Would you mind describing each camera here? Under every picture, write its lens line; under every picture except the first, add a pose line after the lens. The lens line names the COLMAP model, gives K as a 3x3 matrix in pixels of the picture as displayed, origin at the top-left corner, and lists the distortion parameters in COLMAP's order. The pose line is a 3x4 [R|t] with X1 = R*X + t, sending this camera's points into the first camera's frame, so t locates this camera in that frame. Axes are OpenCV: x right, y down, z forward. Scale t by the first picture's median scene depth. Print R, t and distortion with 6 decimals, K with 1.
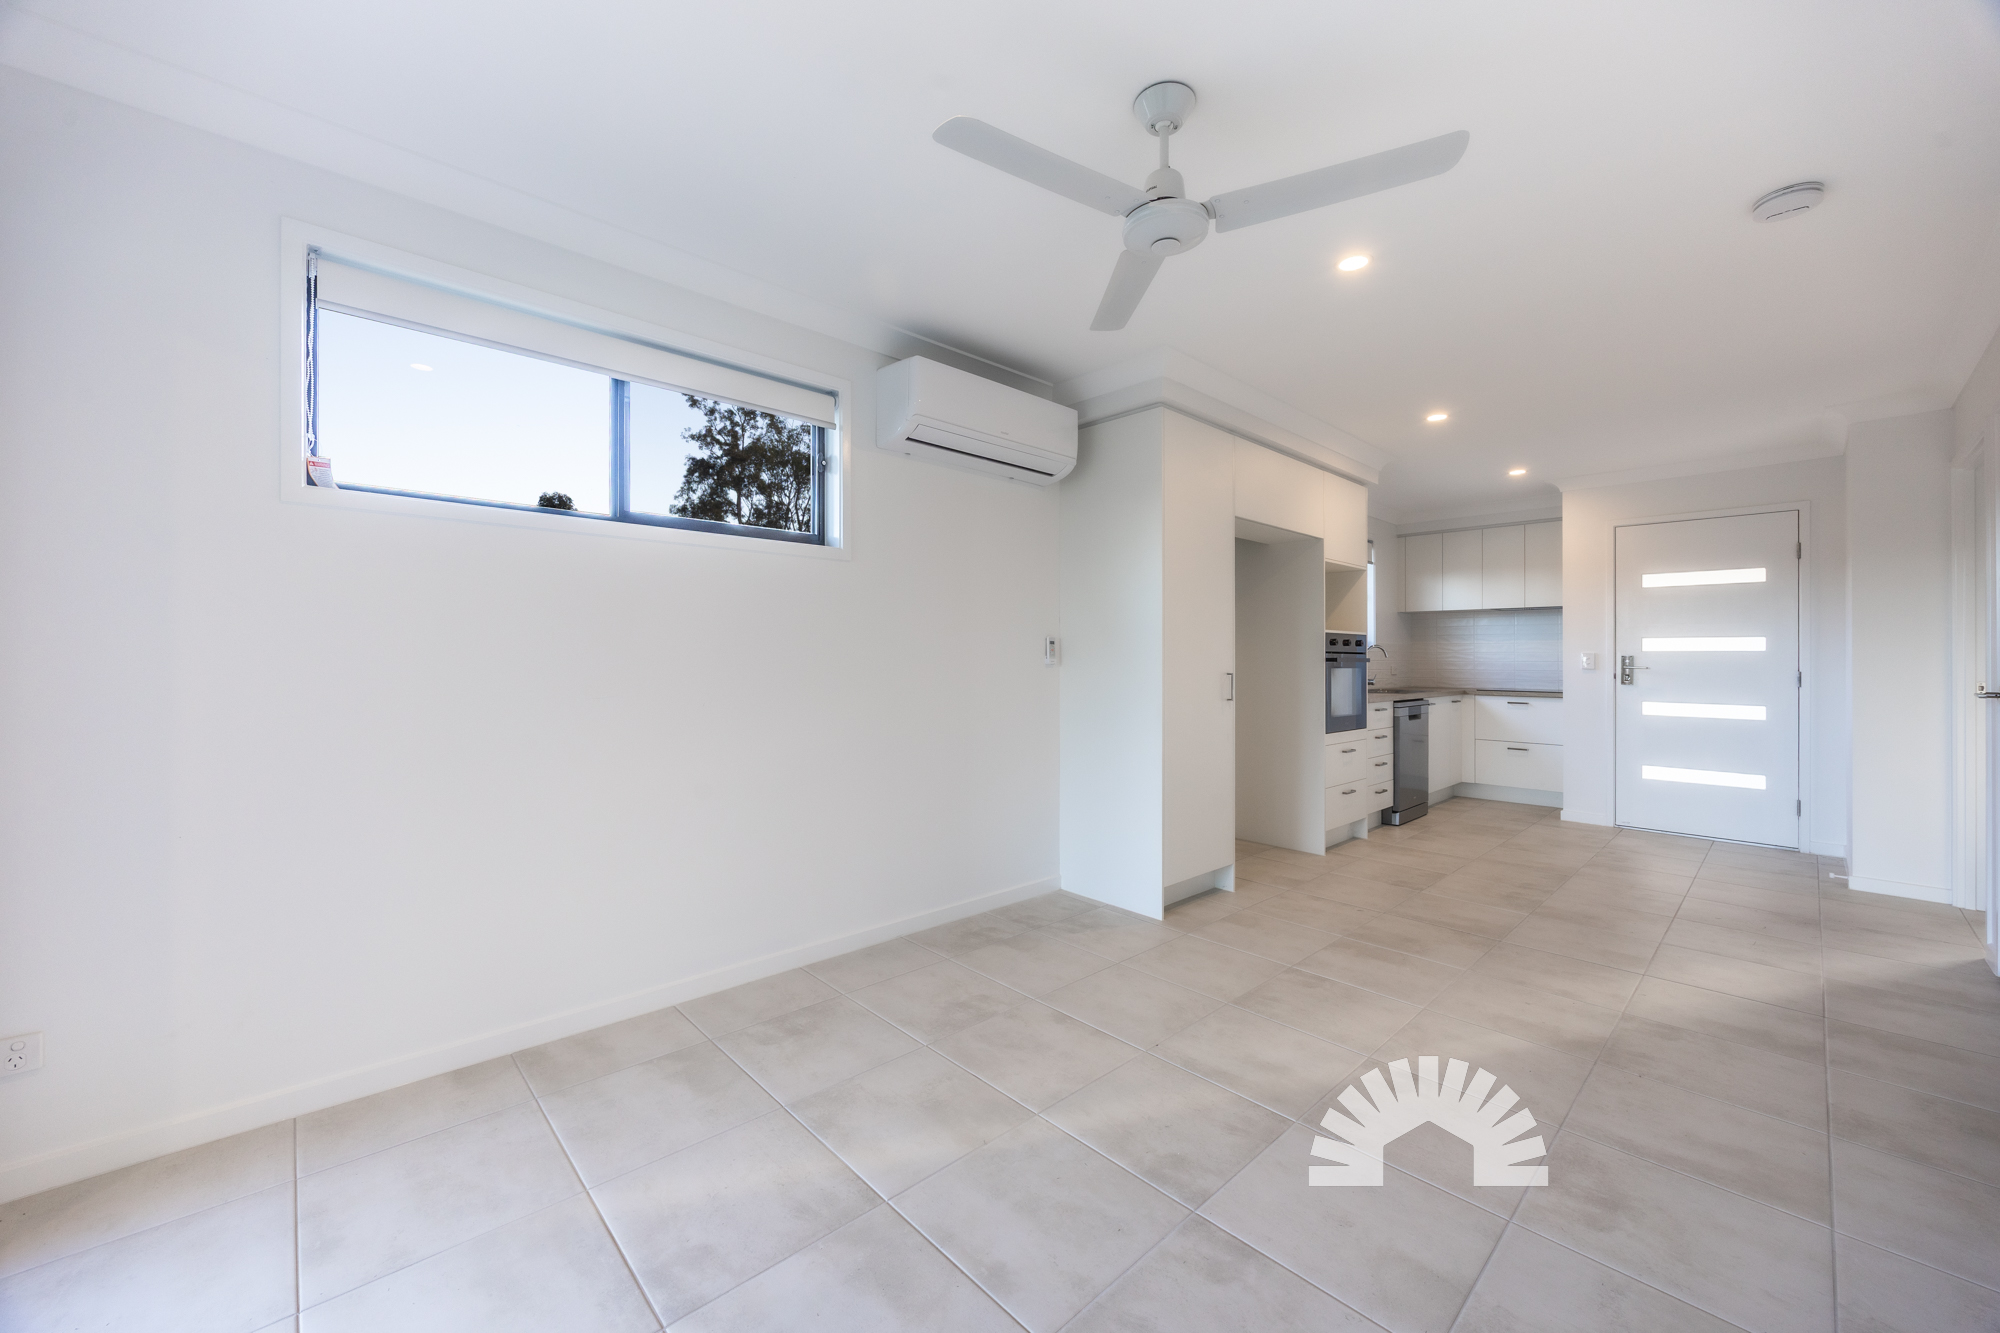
lens RADIAL K [[761.0, 0, 1000.3], [0, 761.0, 658.8], [0, 0, 1]] dist [-0.004604, -0.000056]
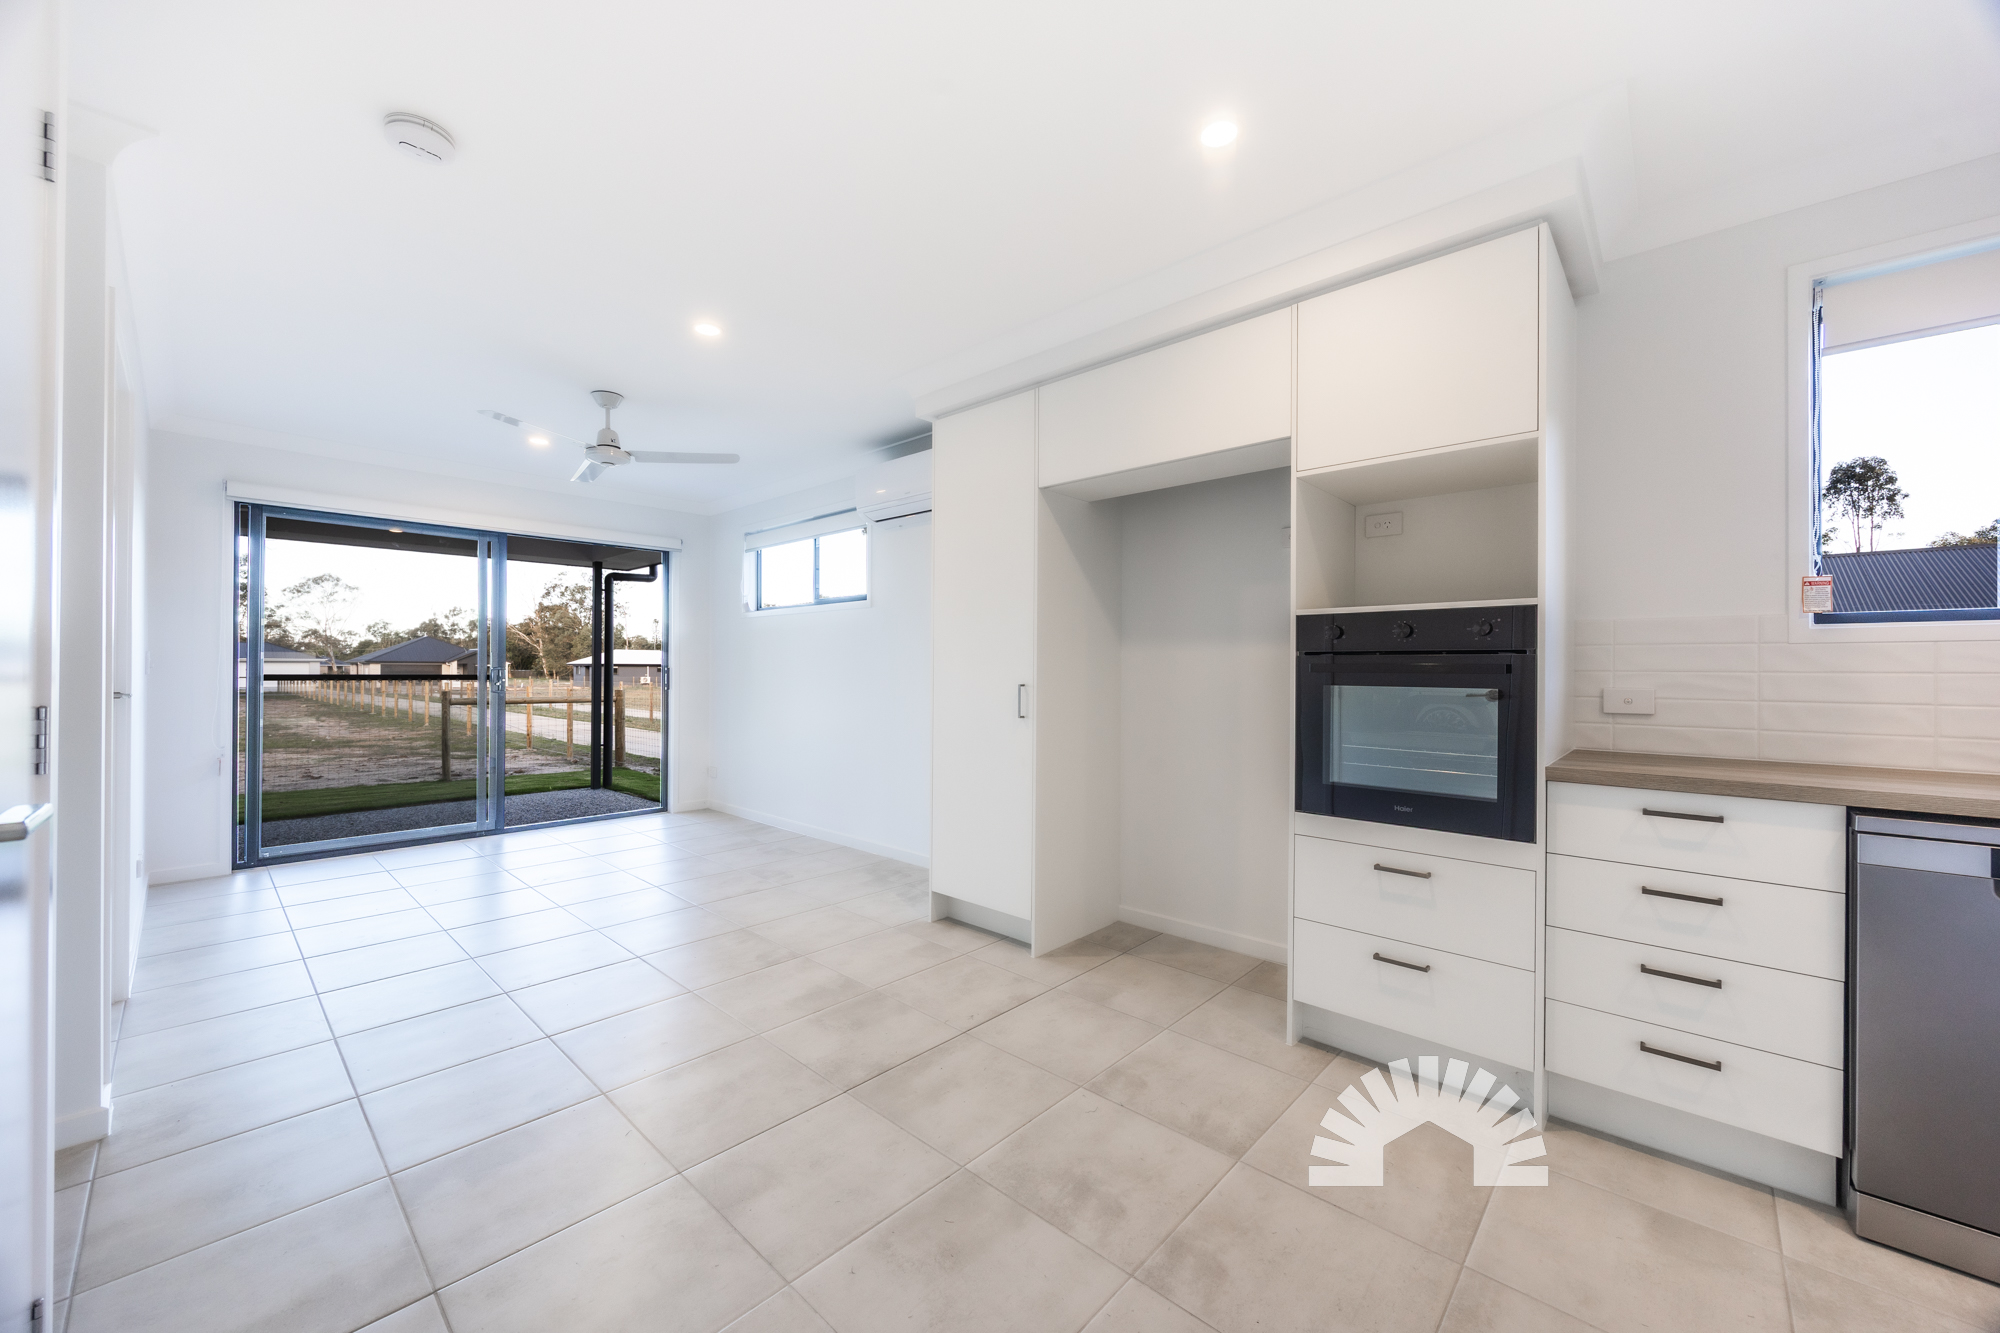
lens RADIAL K [[761.0, 0, 993.3], [0, 761.0, 670.0], [0, 0, 1]] dist [-0.004604, -0.000056]
pose [[0.062641, -0.005353, -0.998022, 0.801606], [-0.004888, 0.999972, -0.005671, 0.005493], [0.998024, 0.005233, 0.062613, 0.655743]]
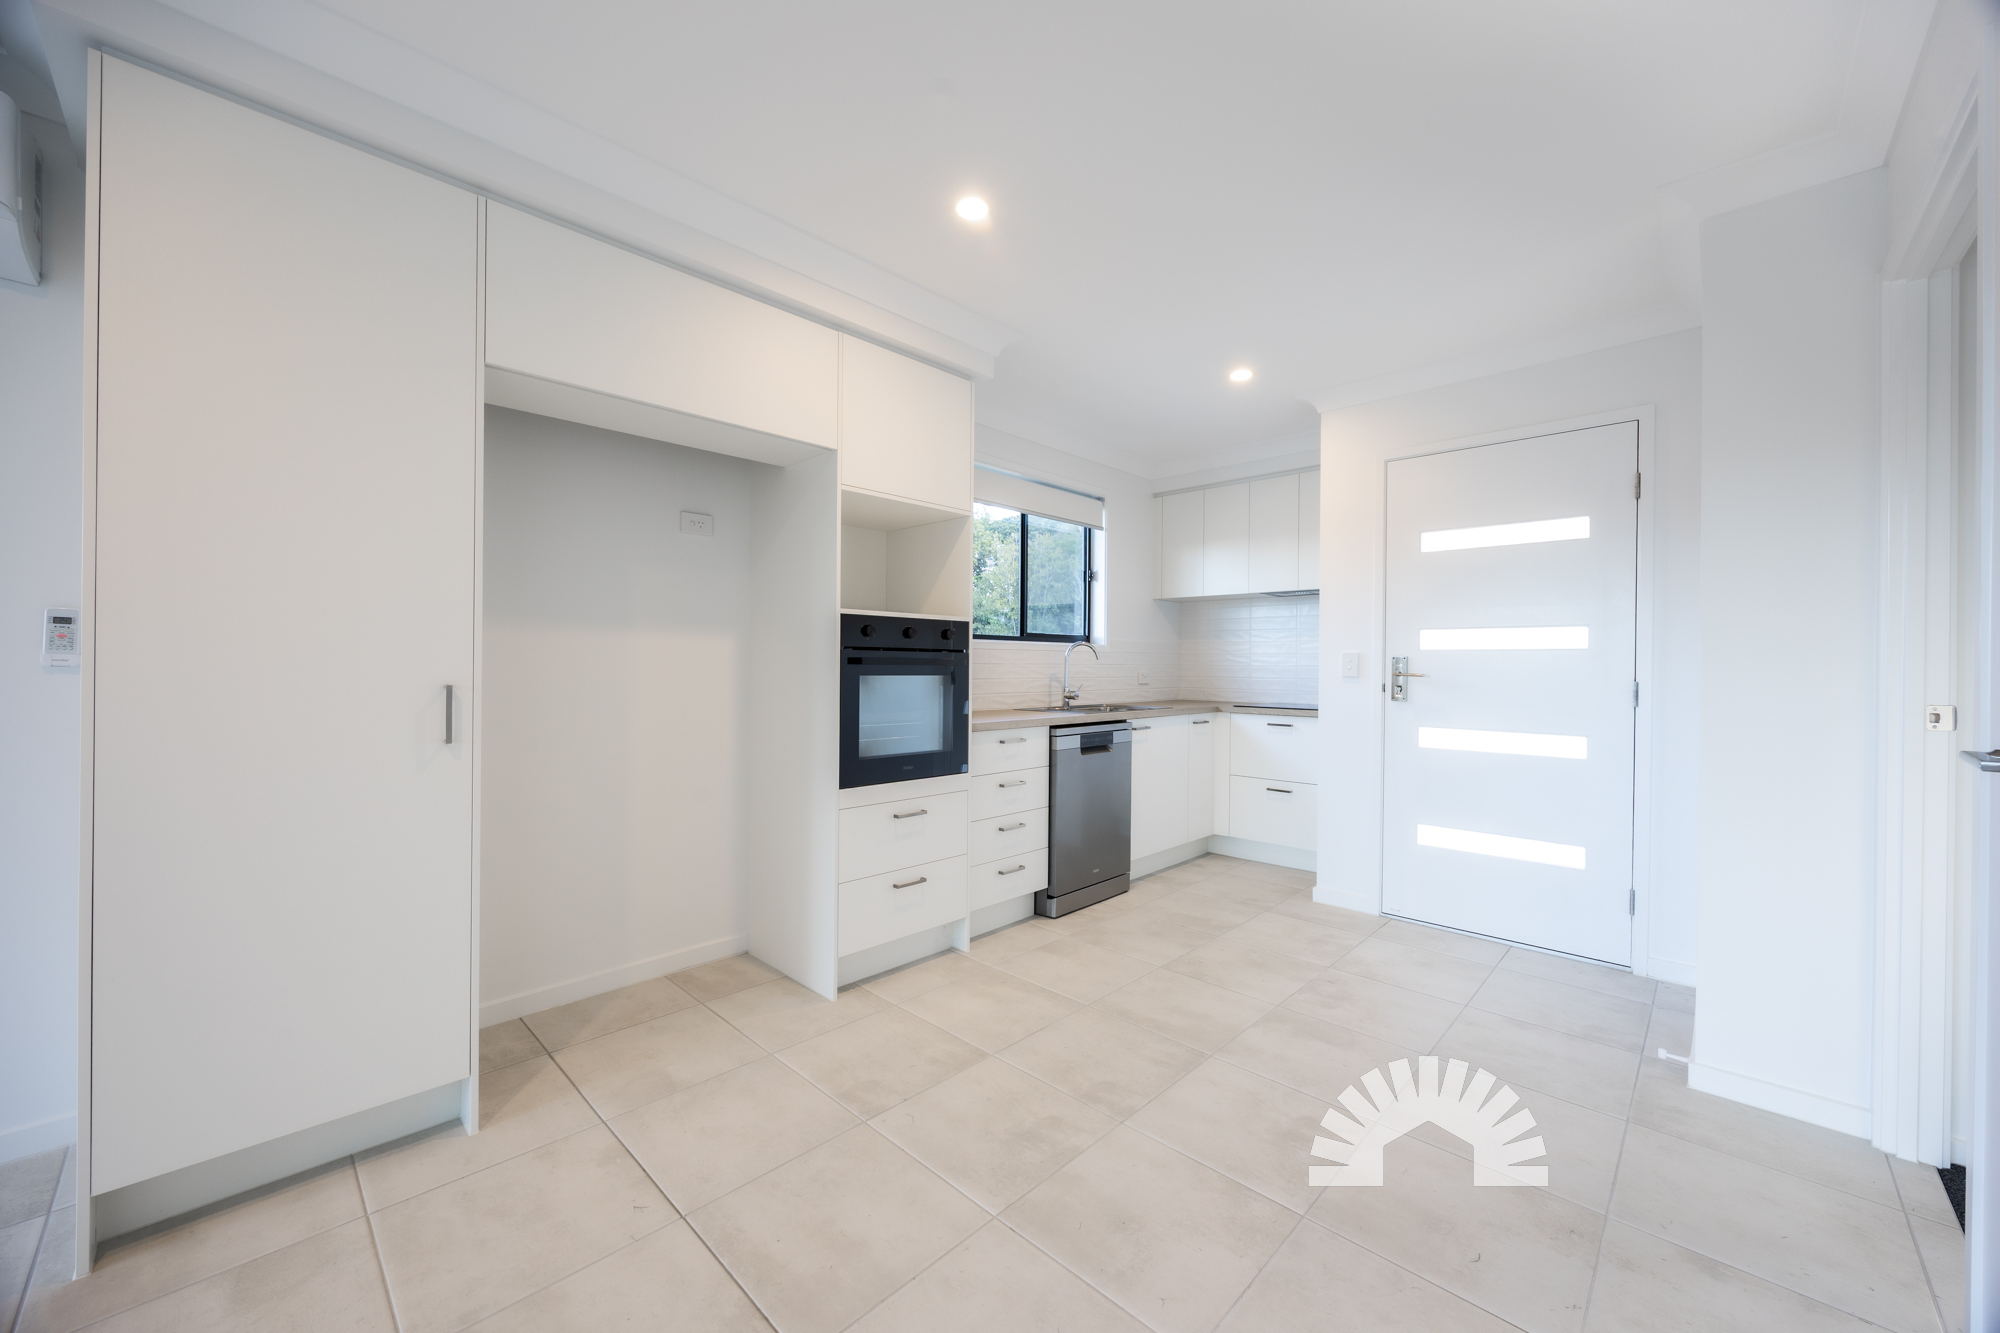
lens RADIAL K [[761.0, 0, 991.1], [0, 761.0, 672.3], [0, 0, 1]] dist [-0.004604, -0.000056]
pose [[0.998889, 0.000881, 0.047109, 0.446186], [-0.001448, 0.999927, 0.011989, 0.002195], [-0.047095, -0.012044, 0.998818, 0.362575]]
